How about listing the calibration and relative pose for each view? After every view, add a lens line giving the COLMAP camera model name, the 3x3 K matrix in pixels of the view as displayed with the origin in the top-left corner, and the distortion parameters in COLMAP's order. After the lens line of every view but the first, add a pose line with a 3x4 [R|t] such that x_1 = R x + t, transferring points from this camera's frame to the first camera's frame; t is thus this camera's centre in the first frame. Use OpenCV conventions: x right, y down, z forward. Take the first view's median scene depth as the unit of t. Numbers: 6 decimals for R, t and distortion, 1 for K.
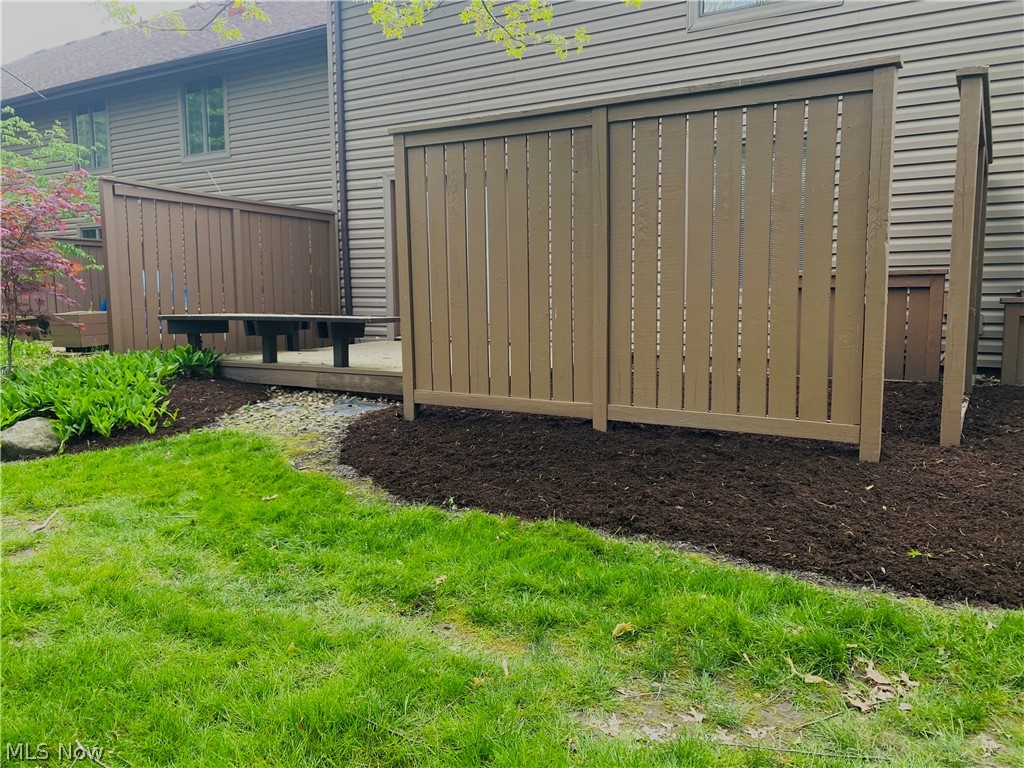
lens RADIAL K [[781.6, 0, 512.0], [0, 781.6, 384.0], [0, 0, 1]] dist [0.043784, -0.033499]
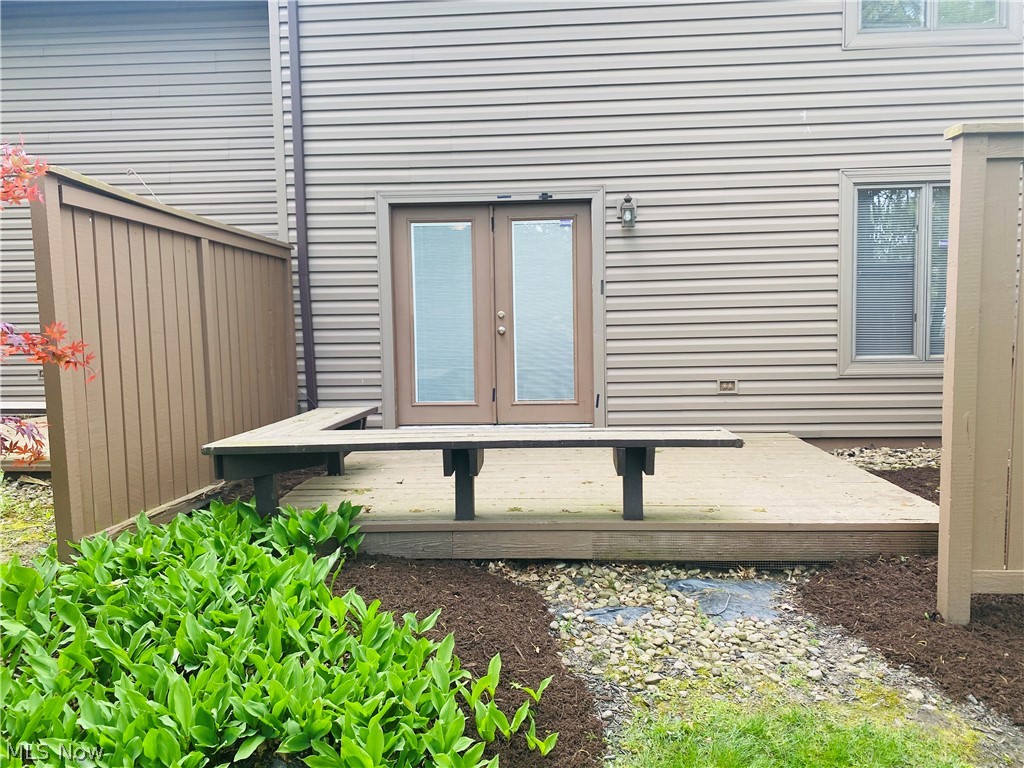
lens RADIAL K [[781.6, 0, 512.0], [0, 781.6, 384.0], [0, 0, 1]] dist [0.043784, -0.033499]
pose [[0.887175, -0.046524, 0.459082, -0.422701], [0.064956, 0.997589, -0.024430, -0.085440], [-0.456839, 0.051494, 0.888058, 0.383562]]
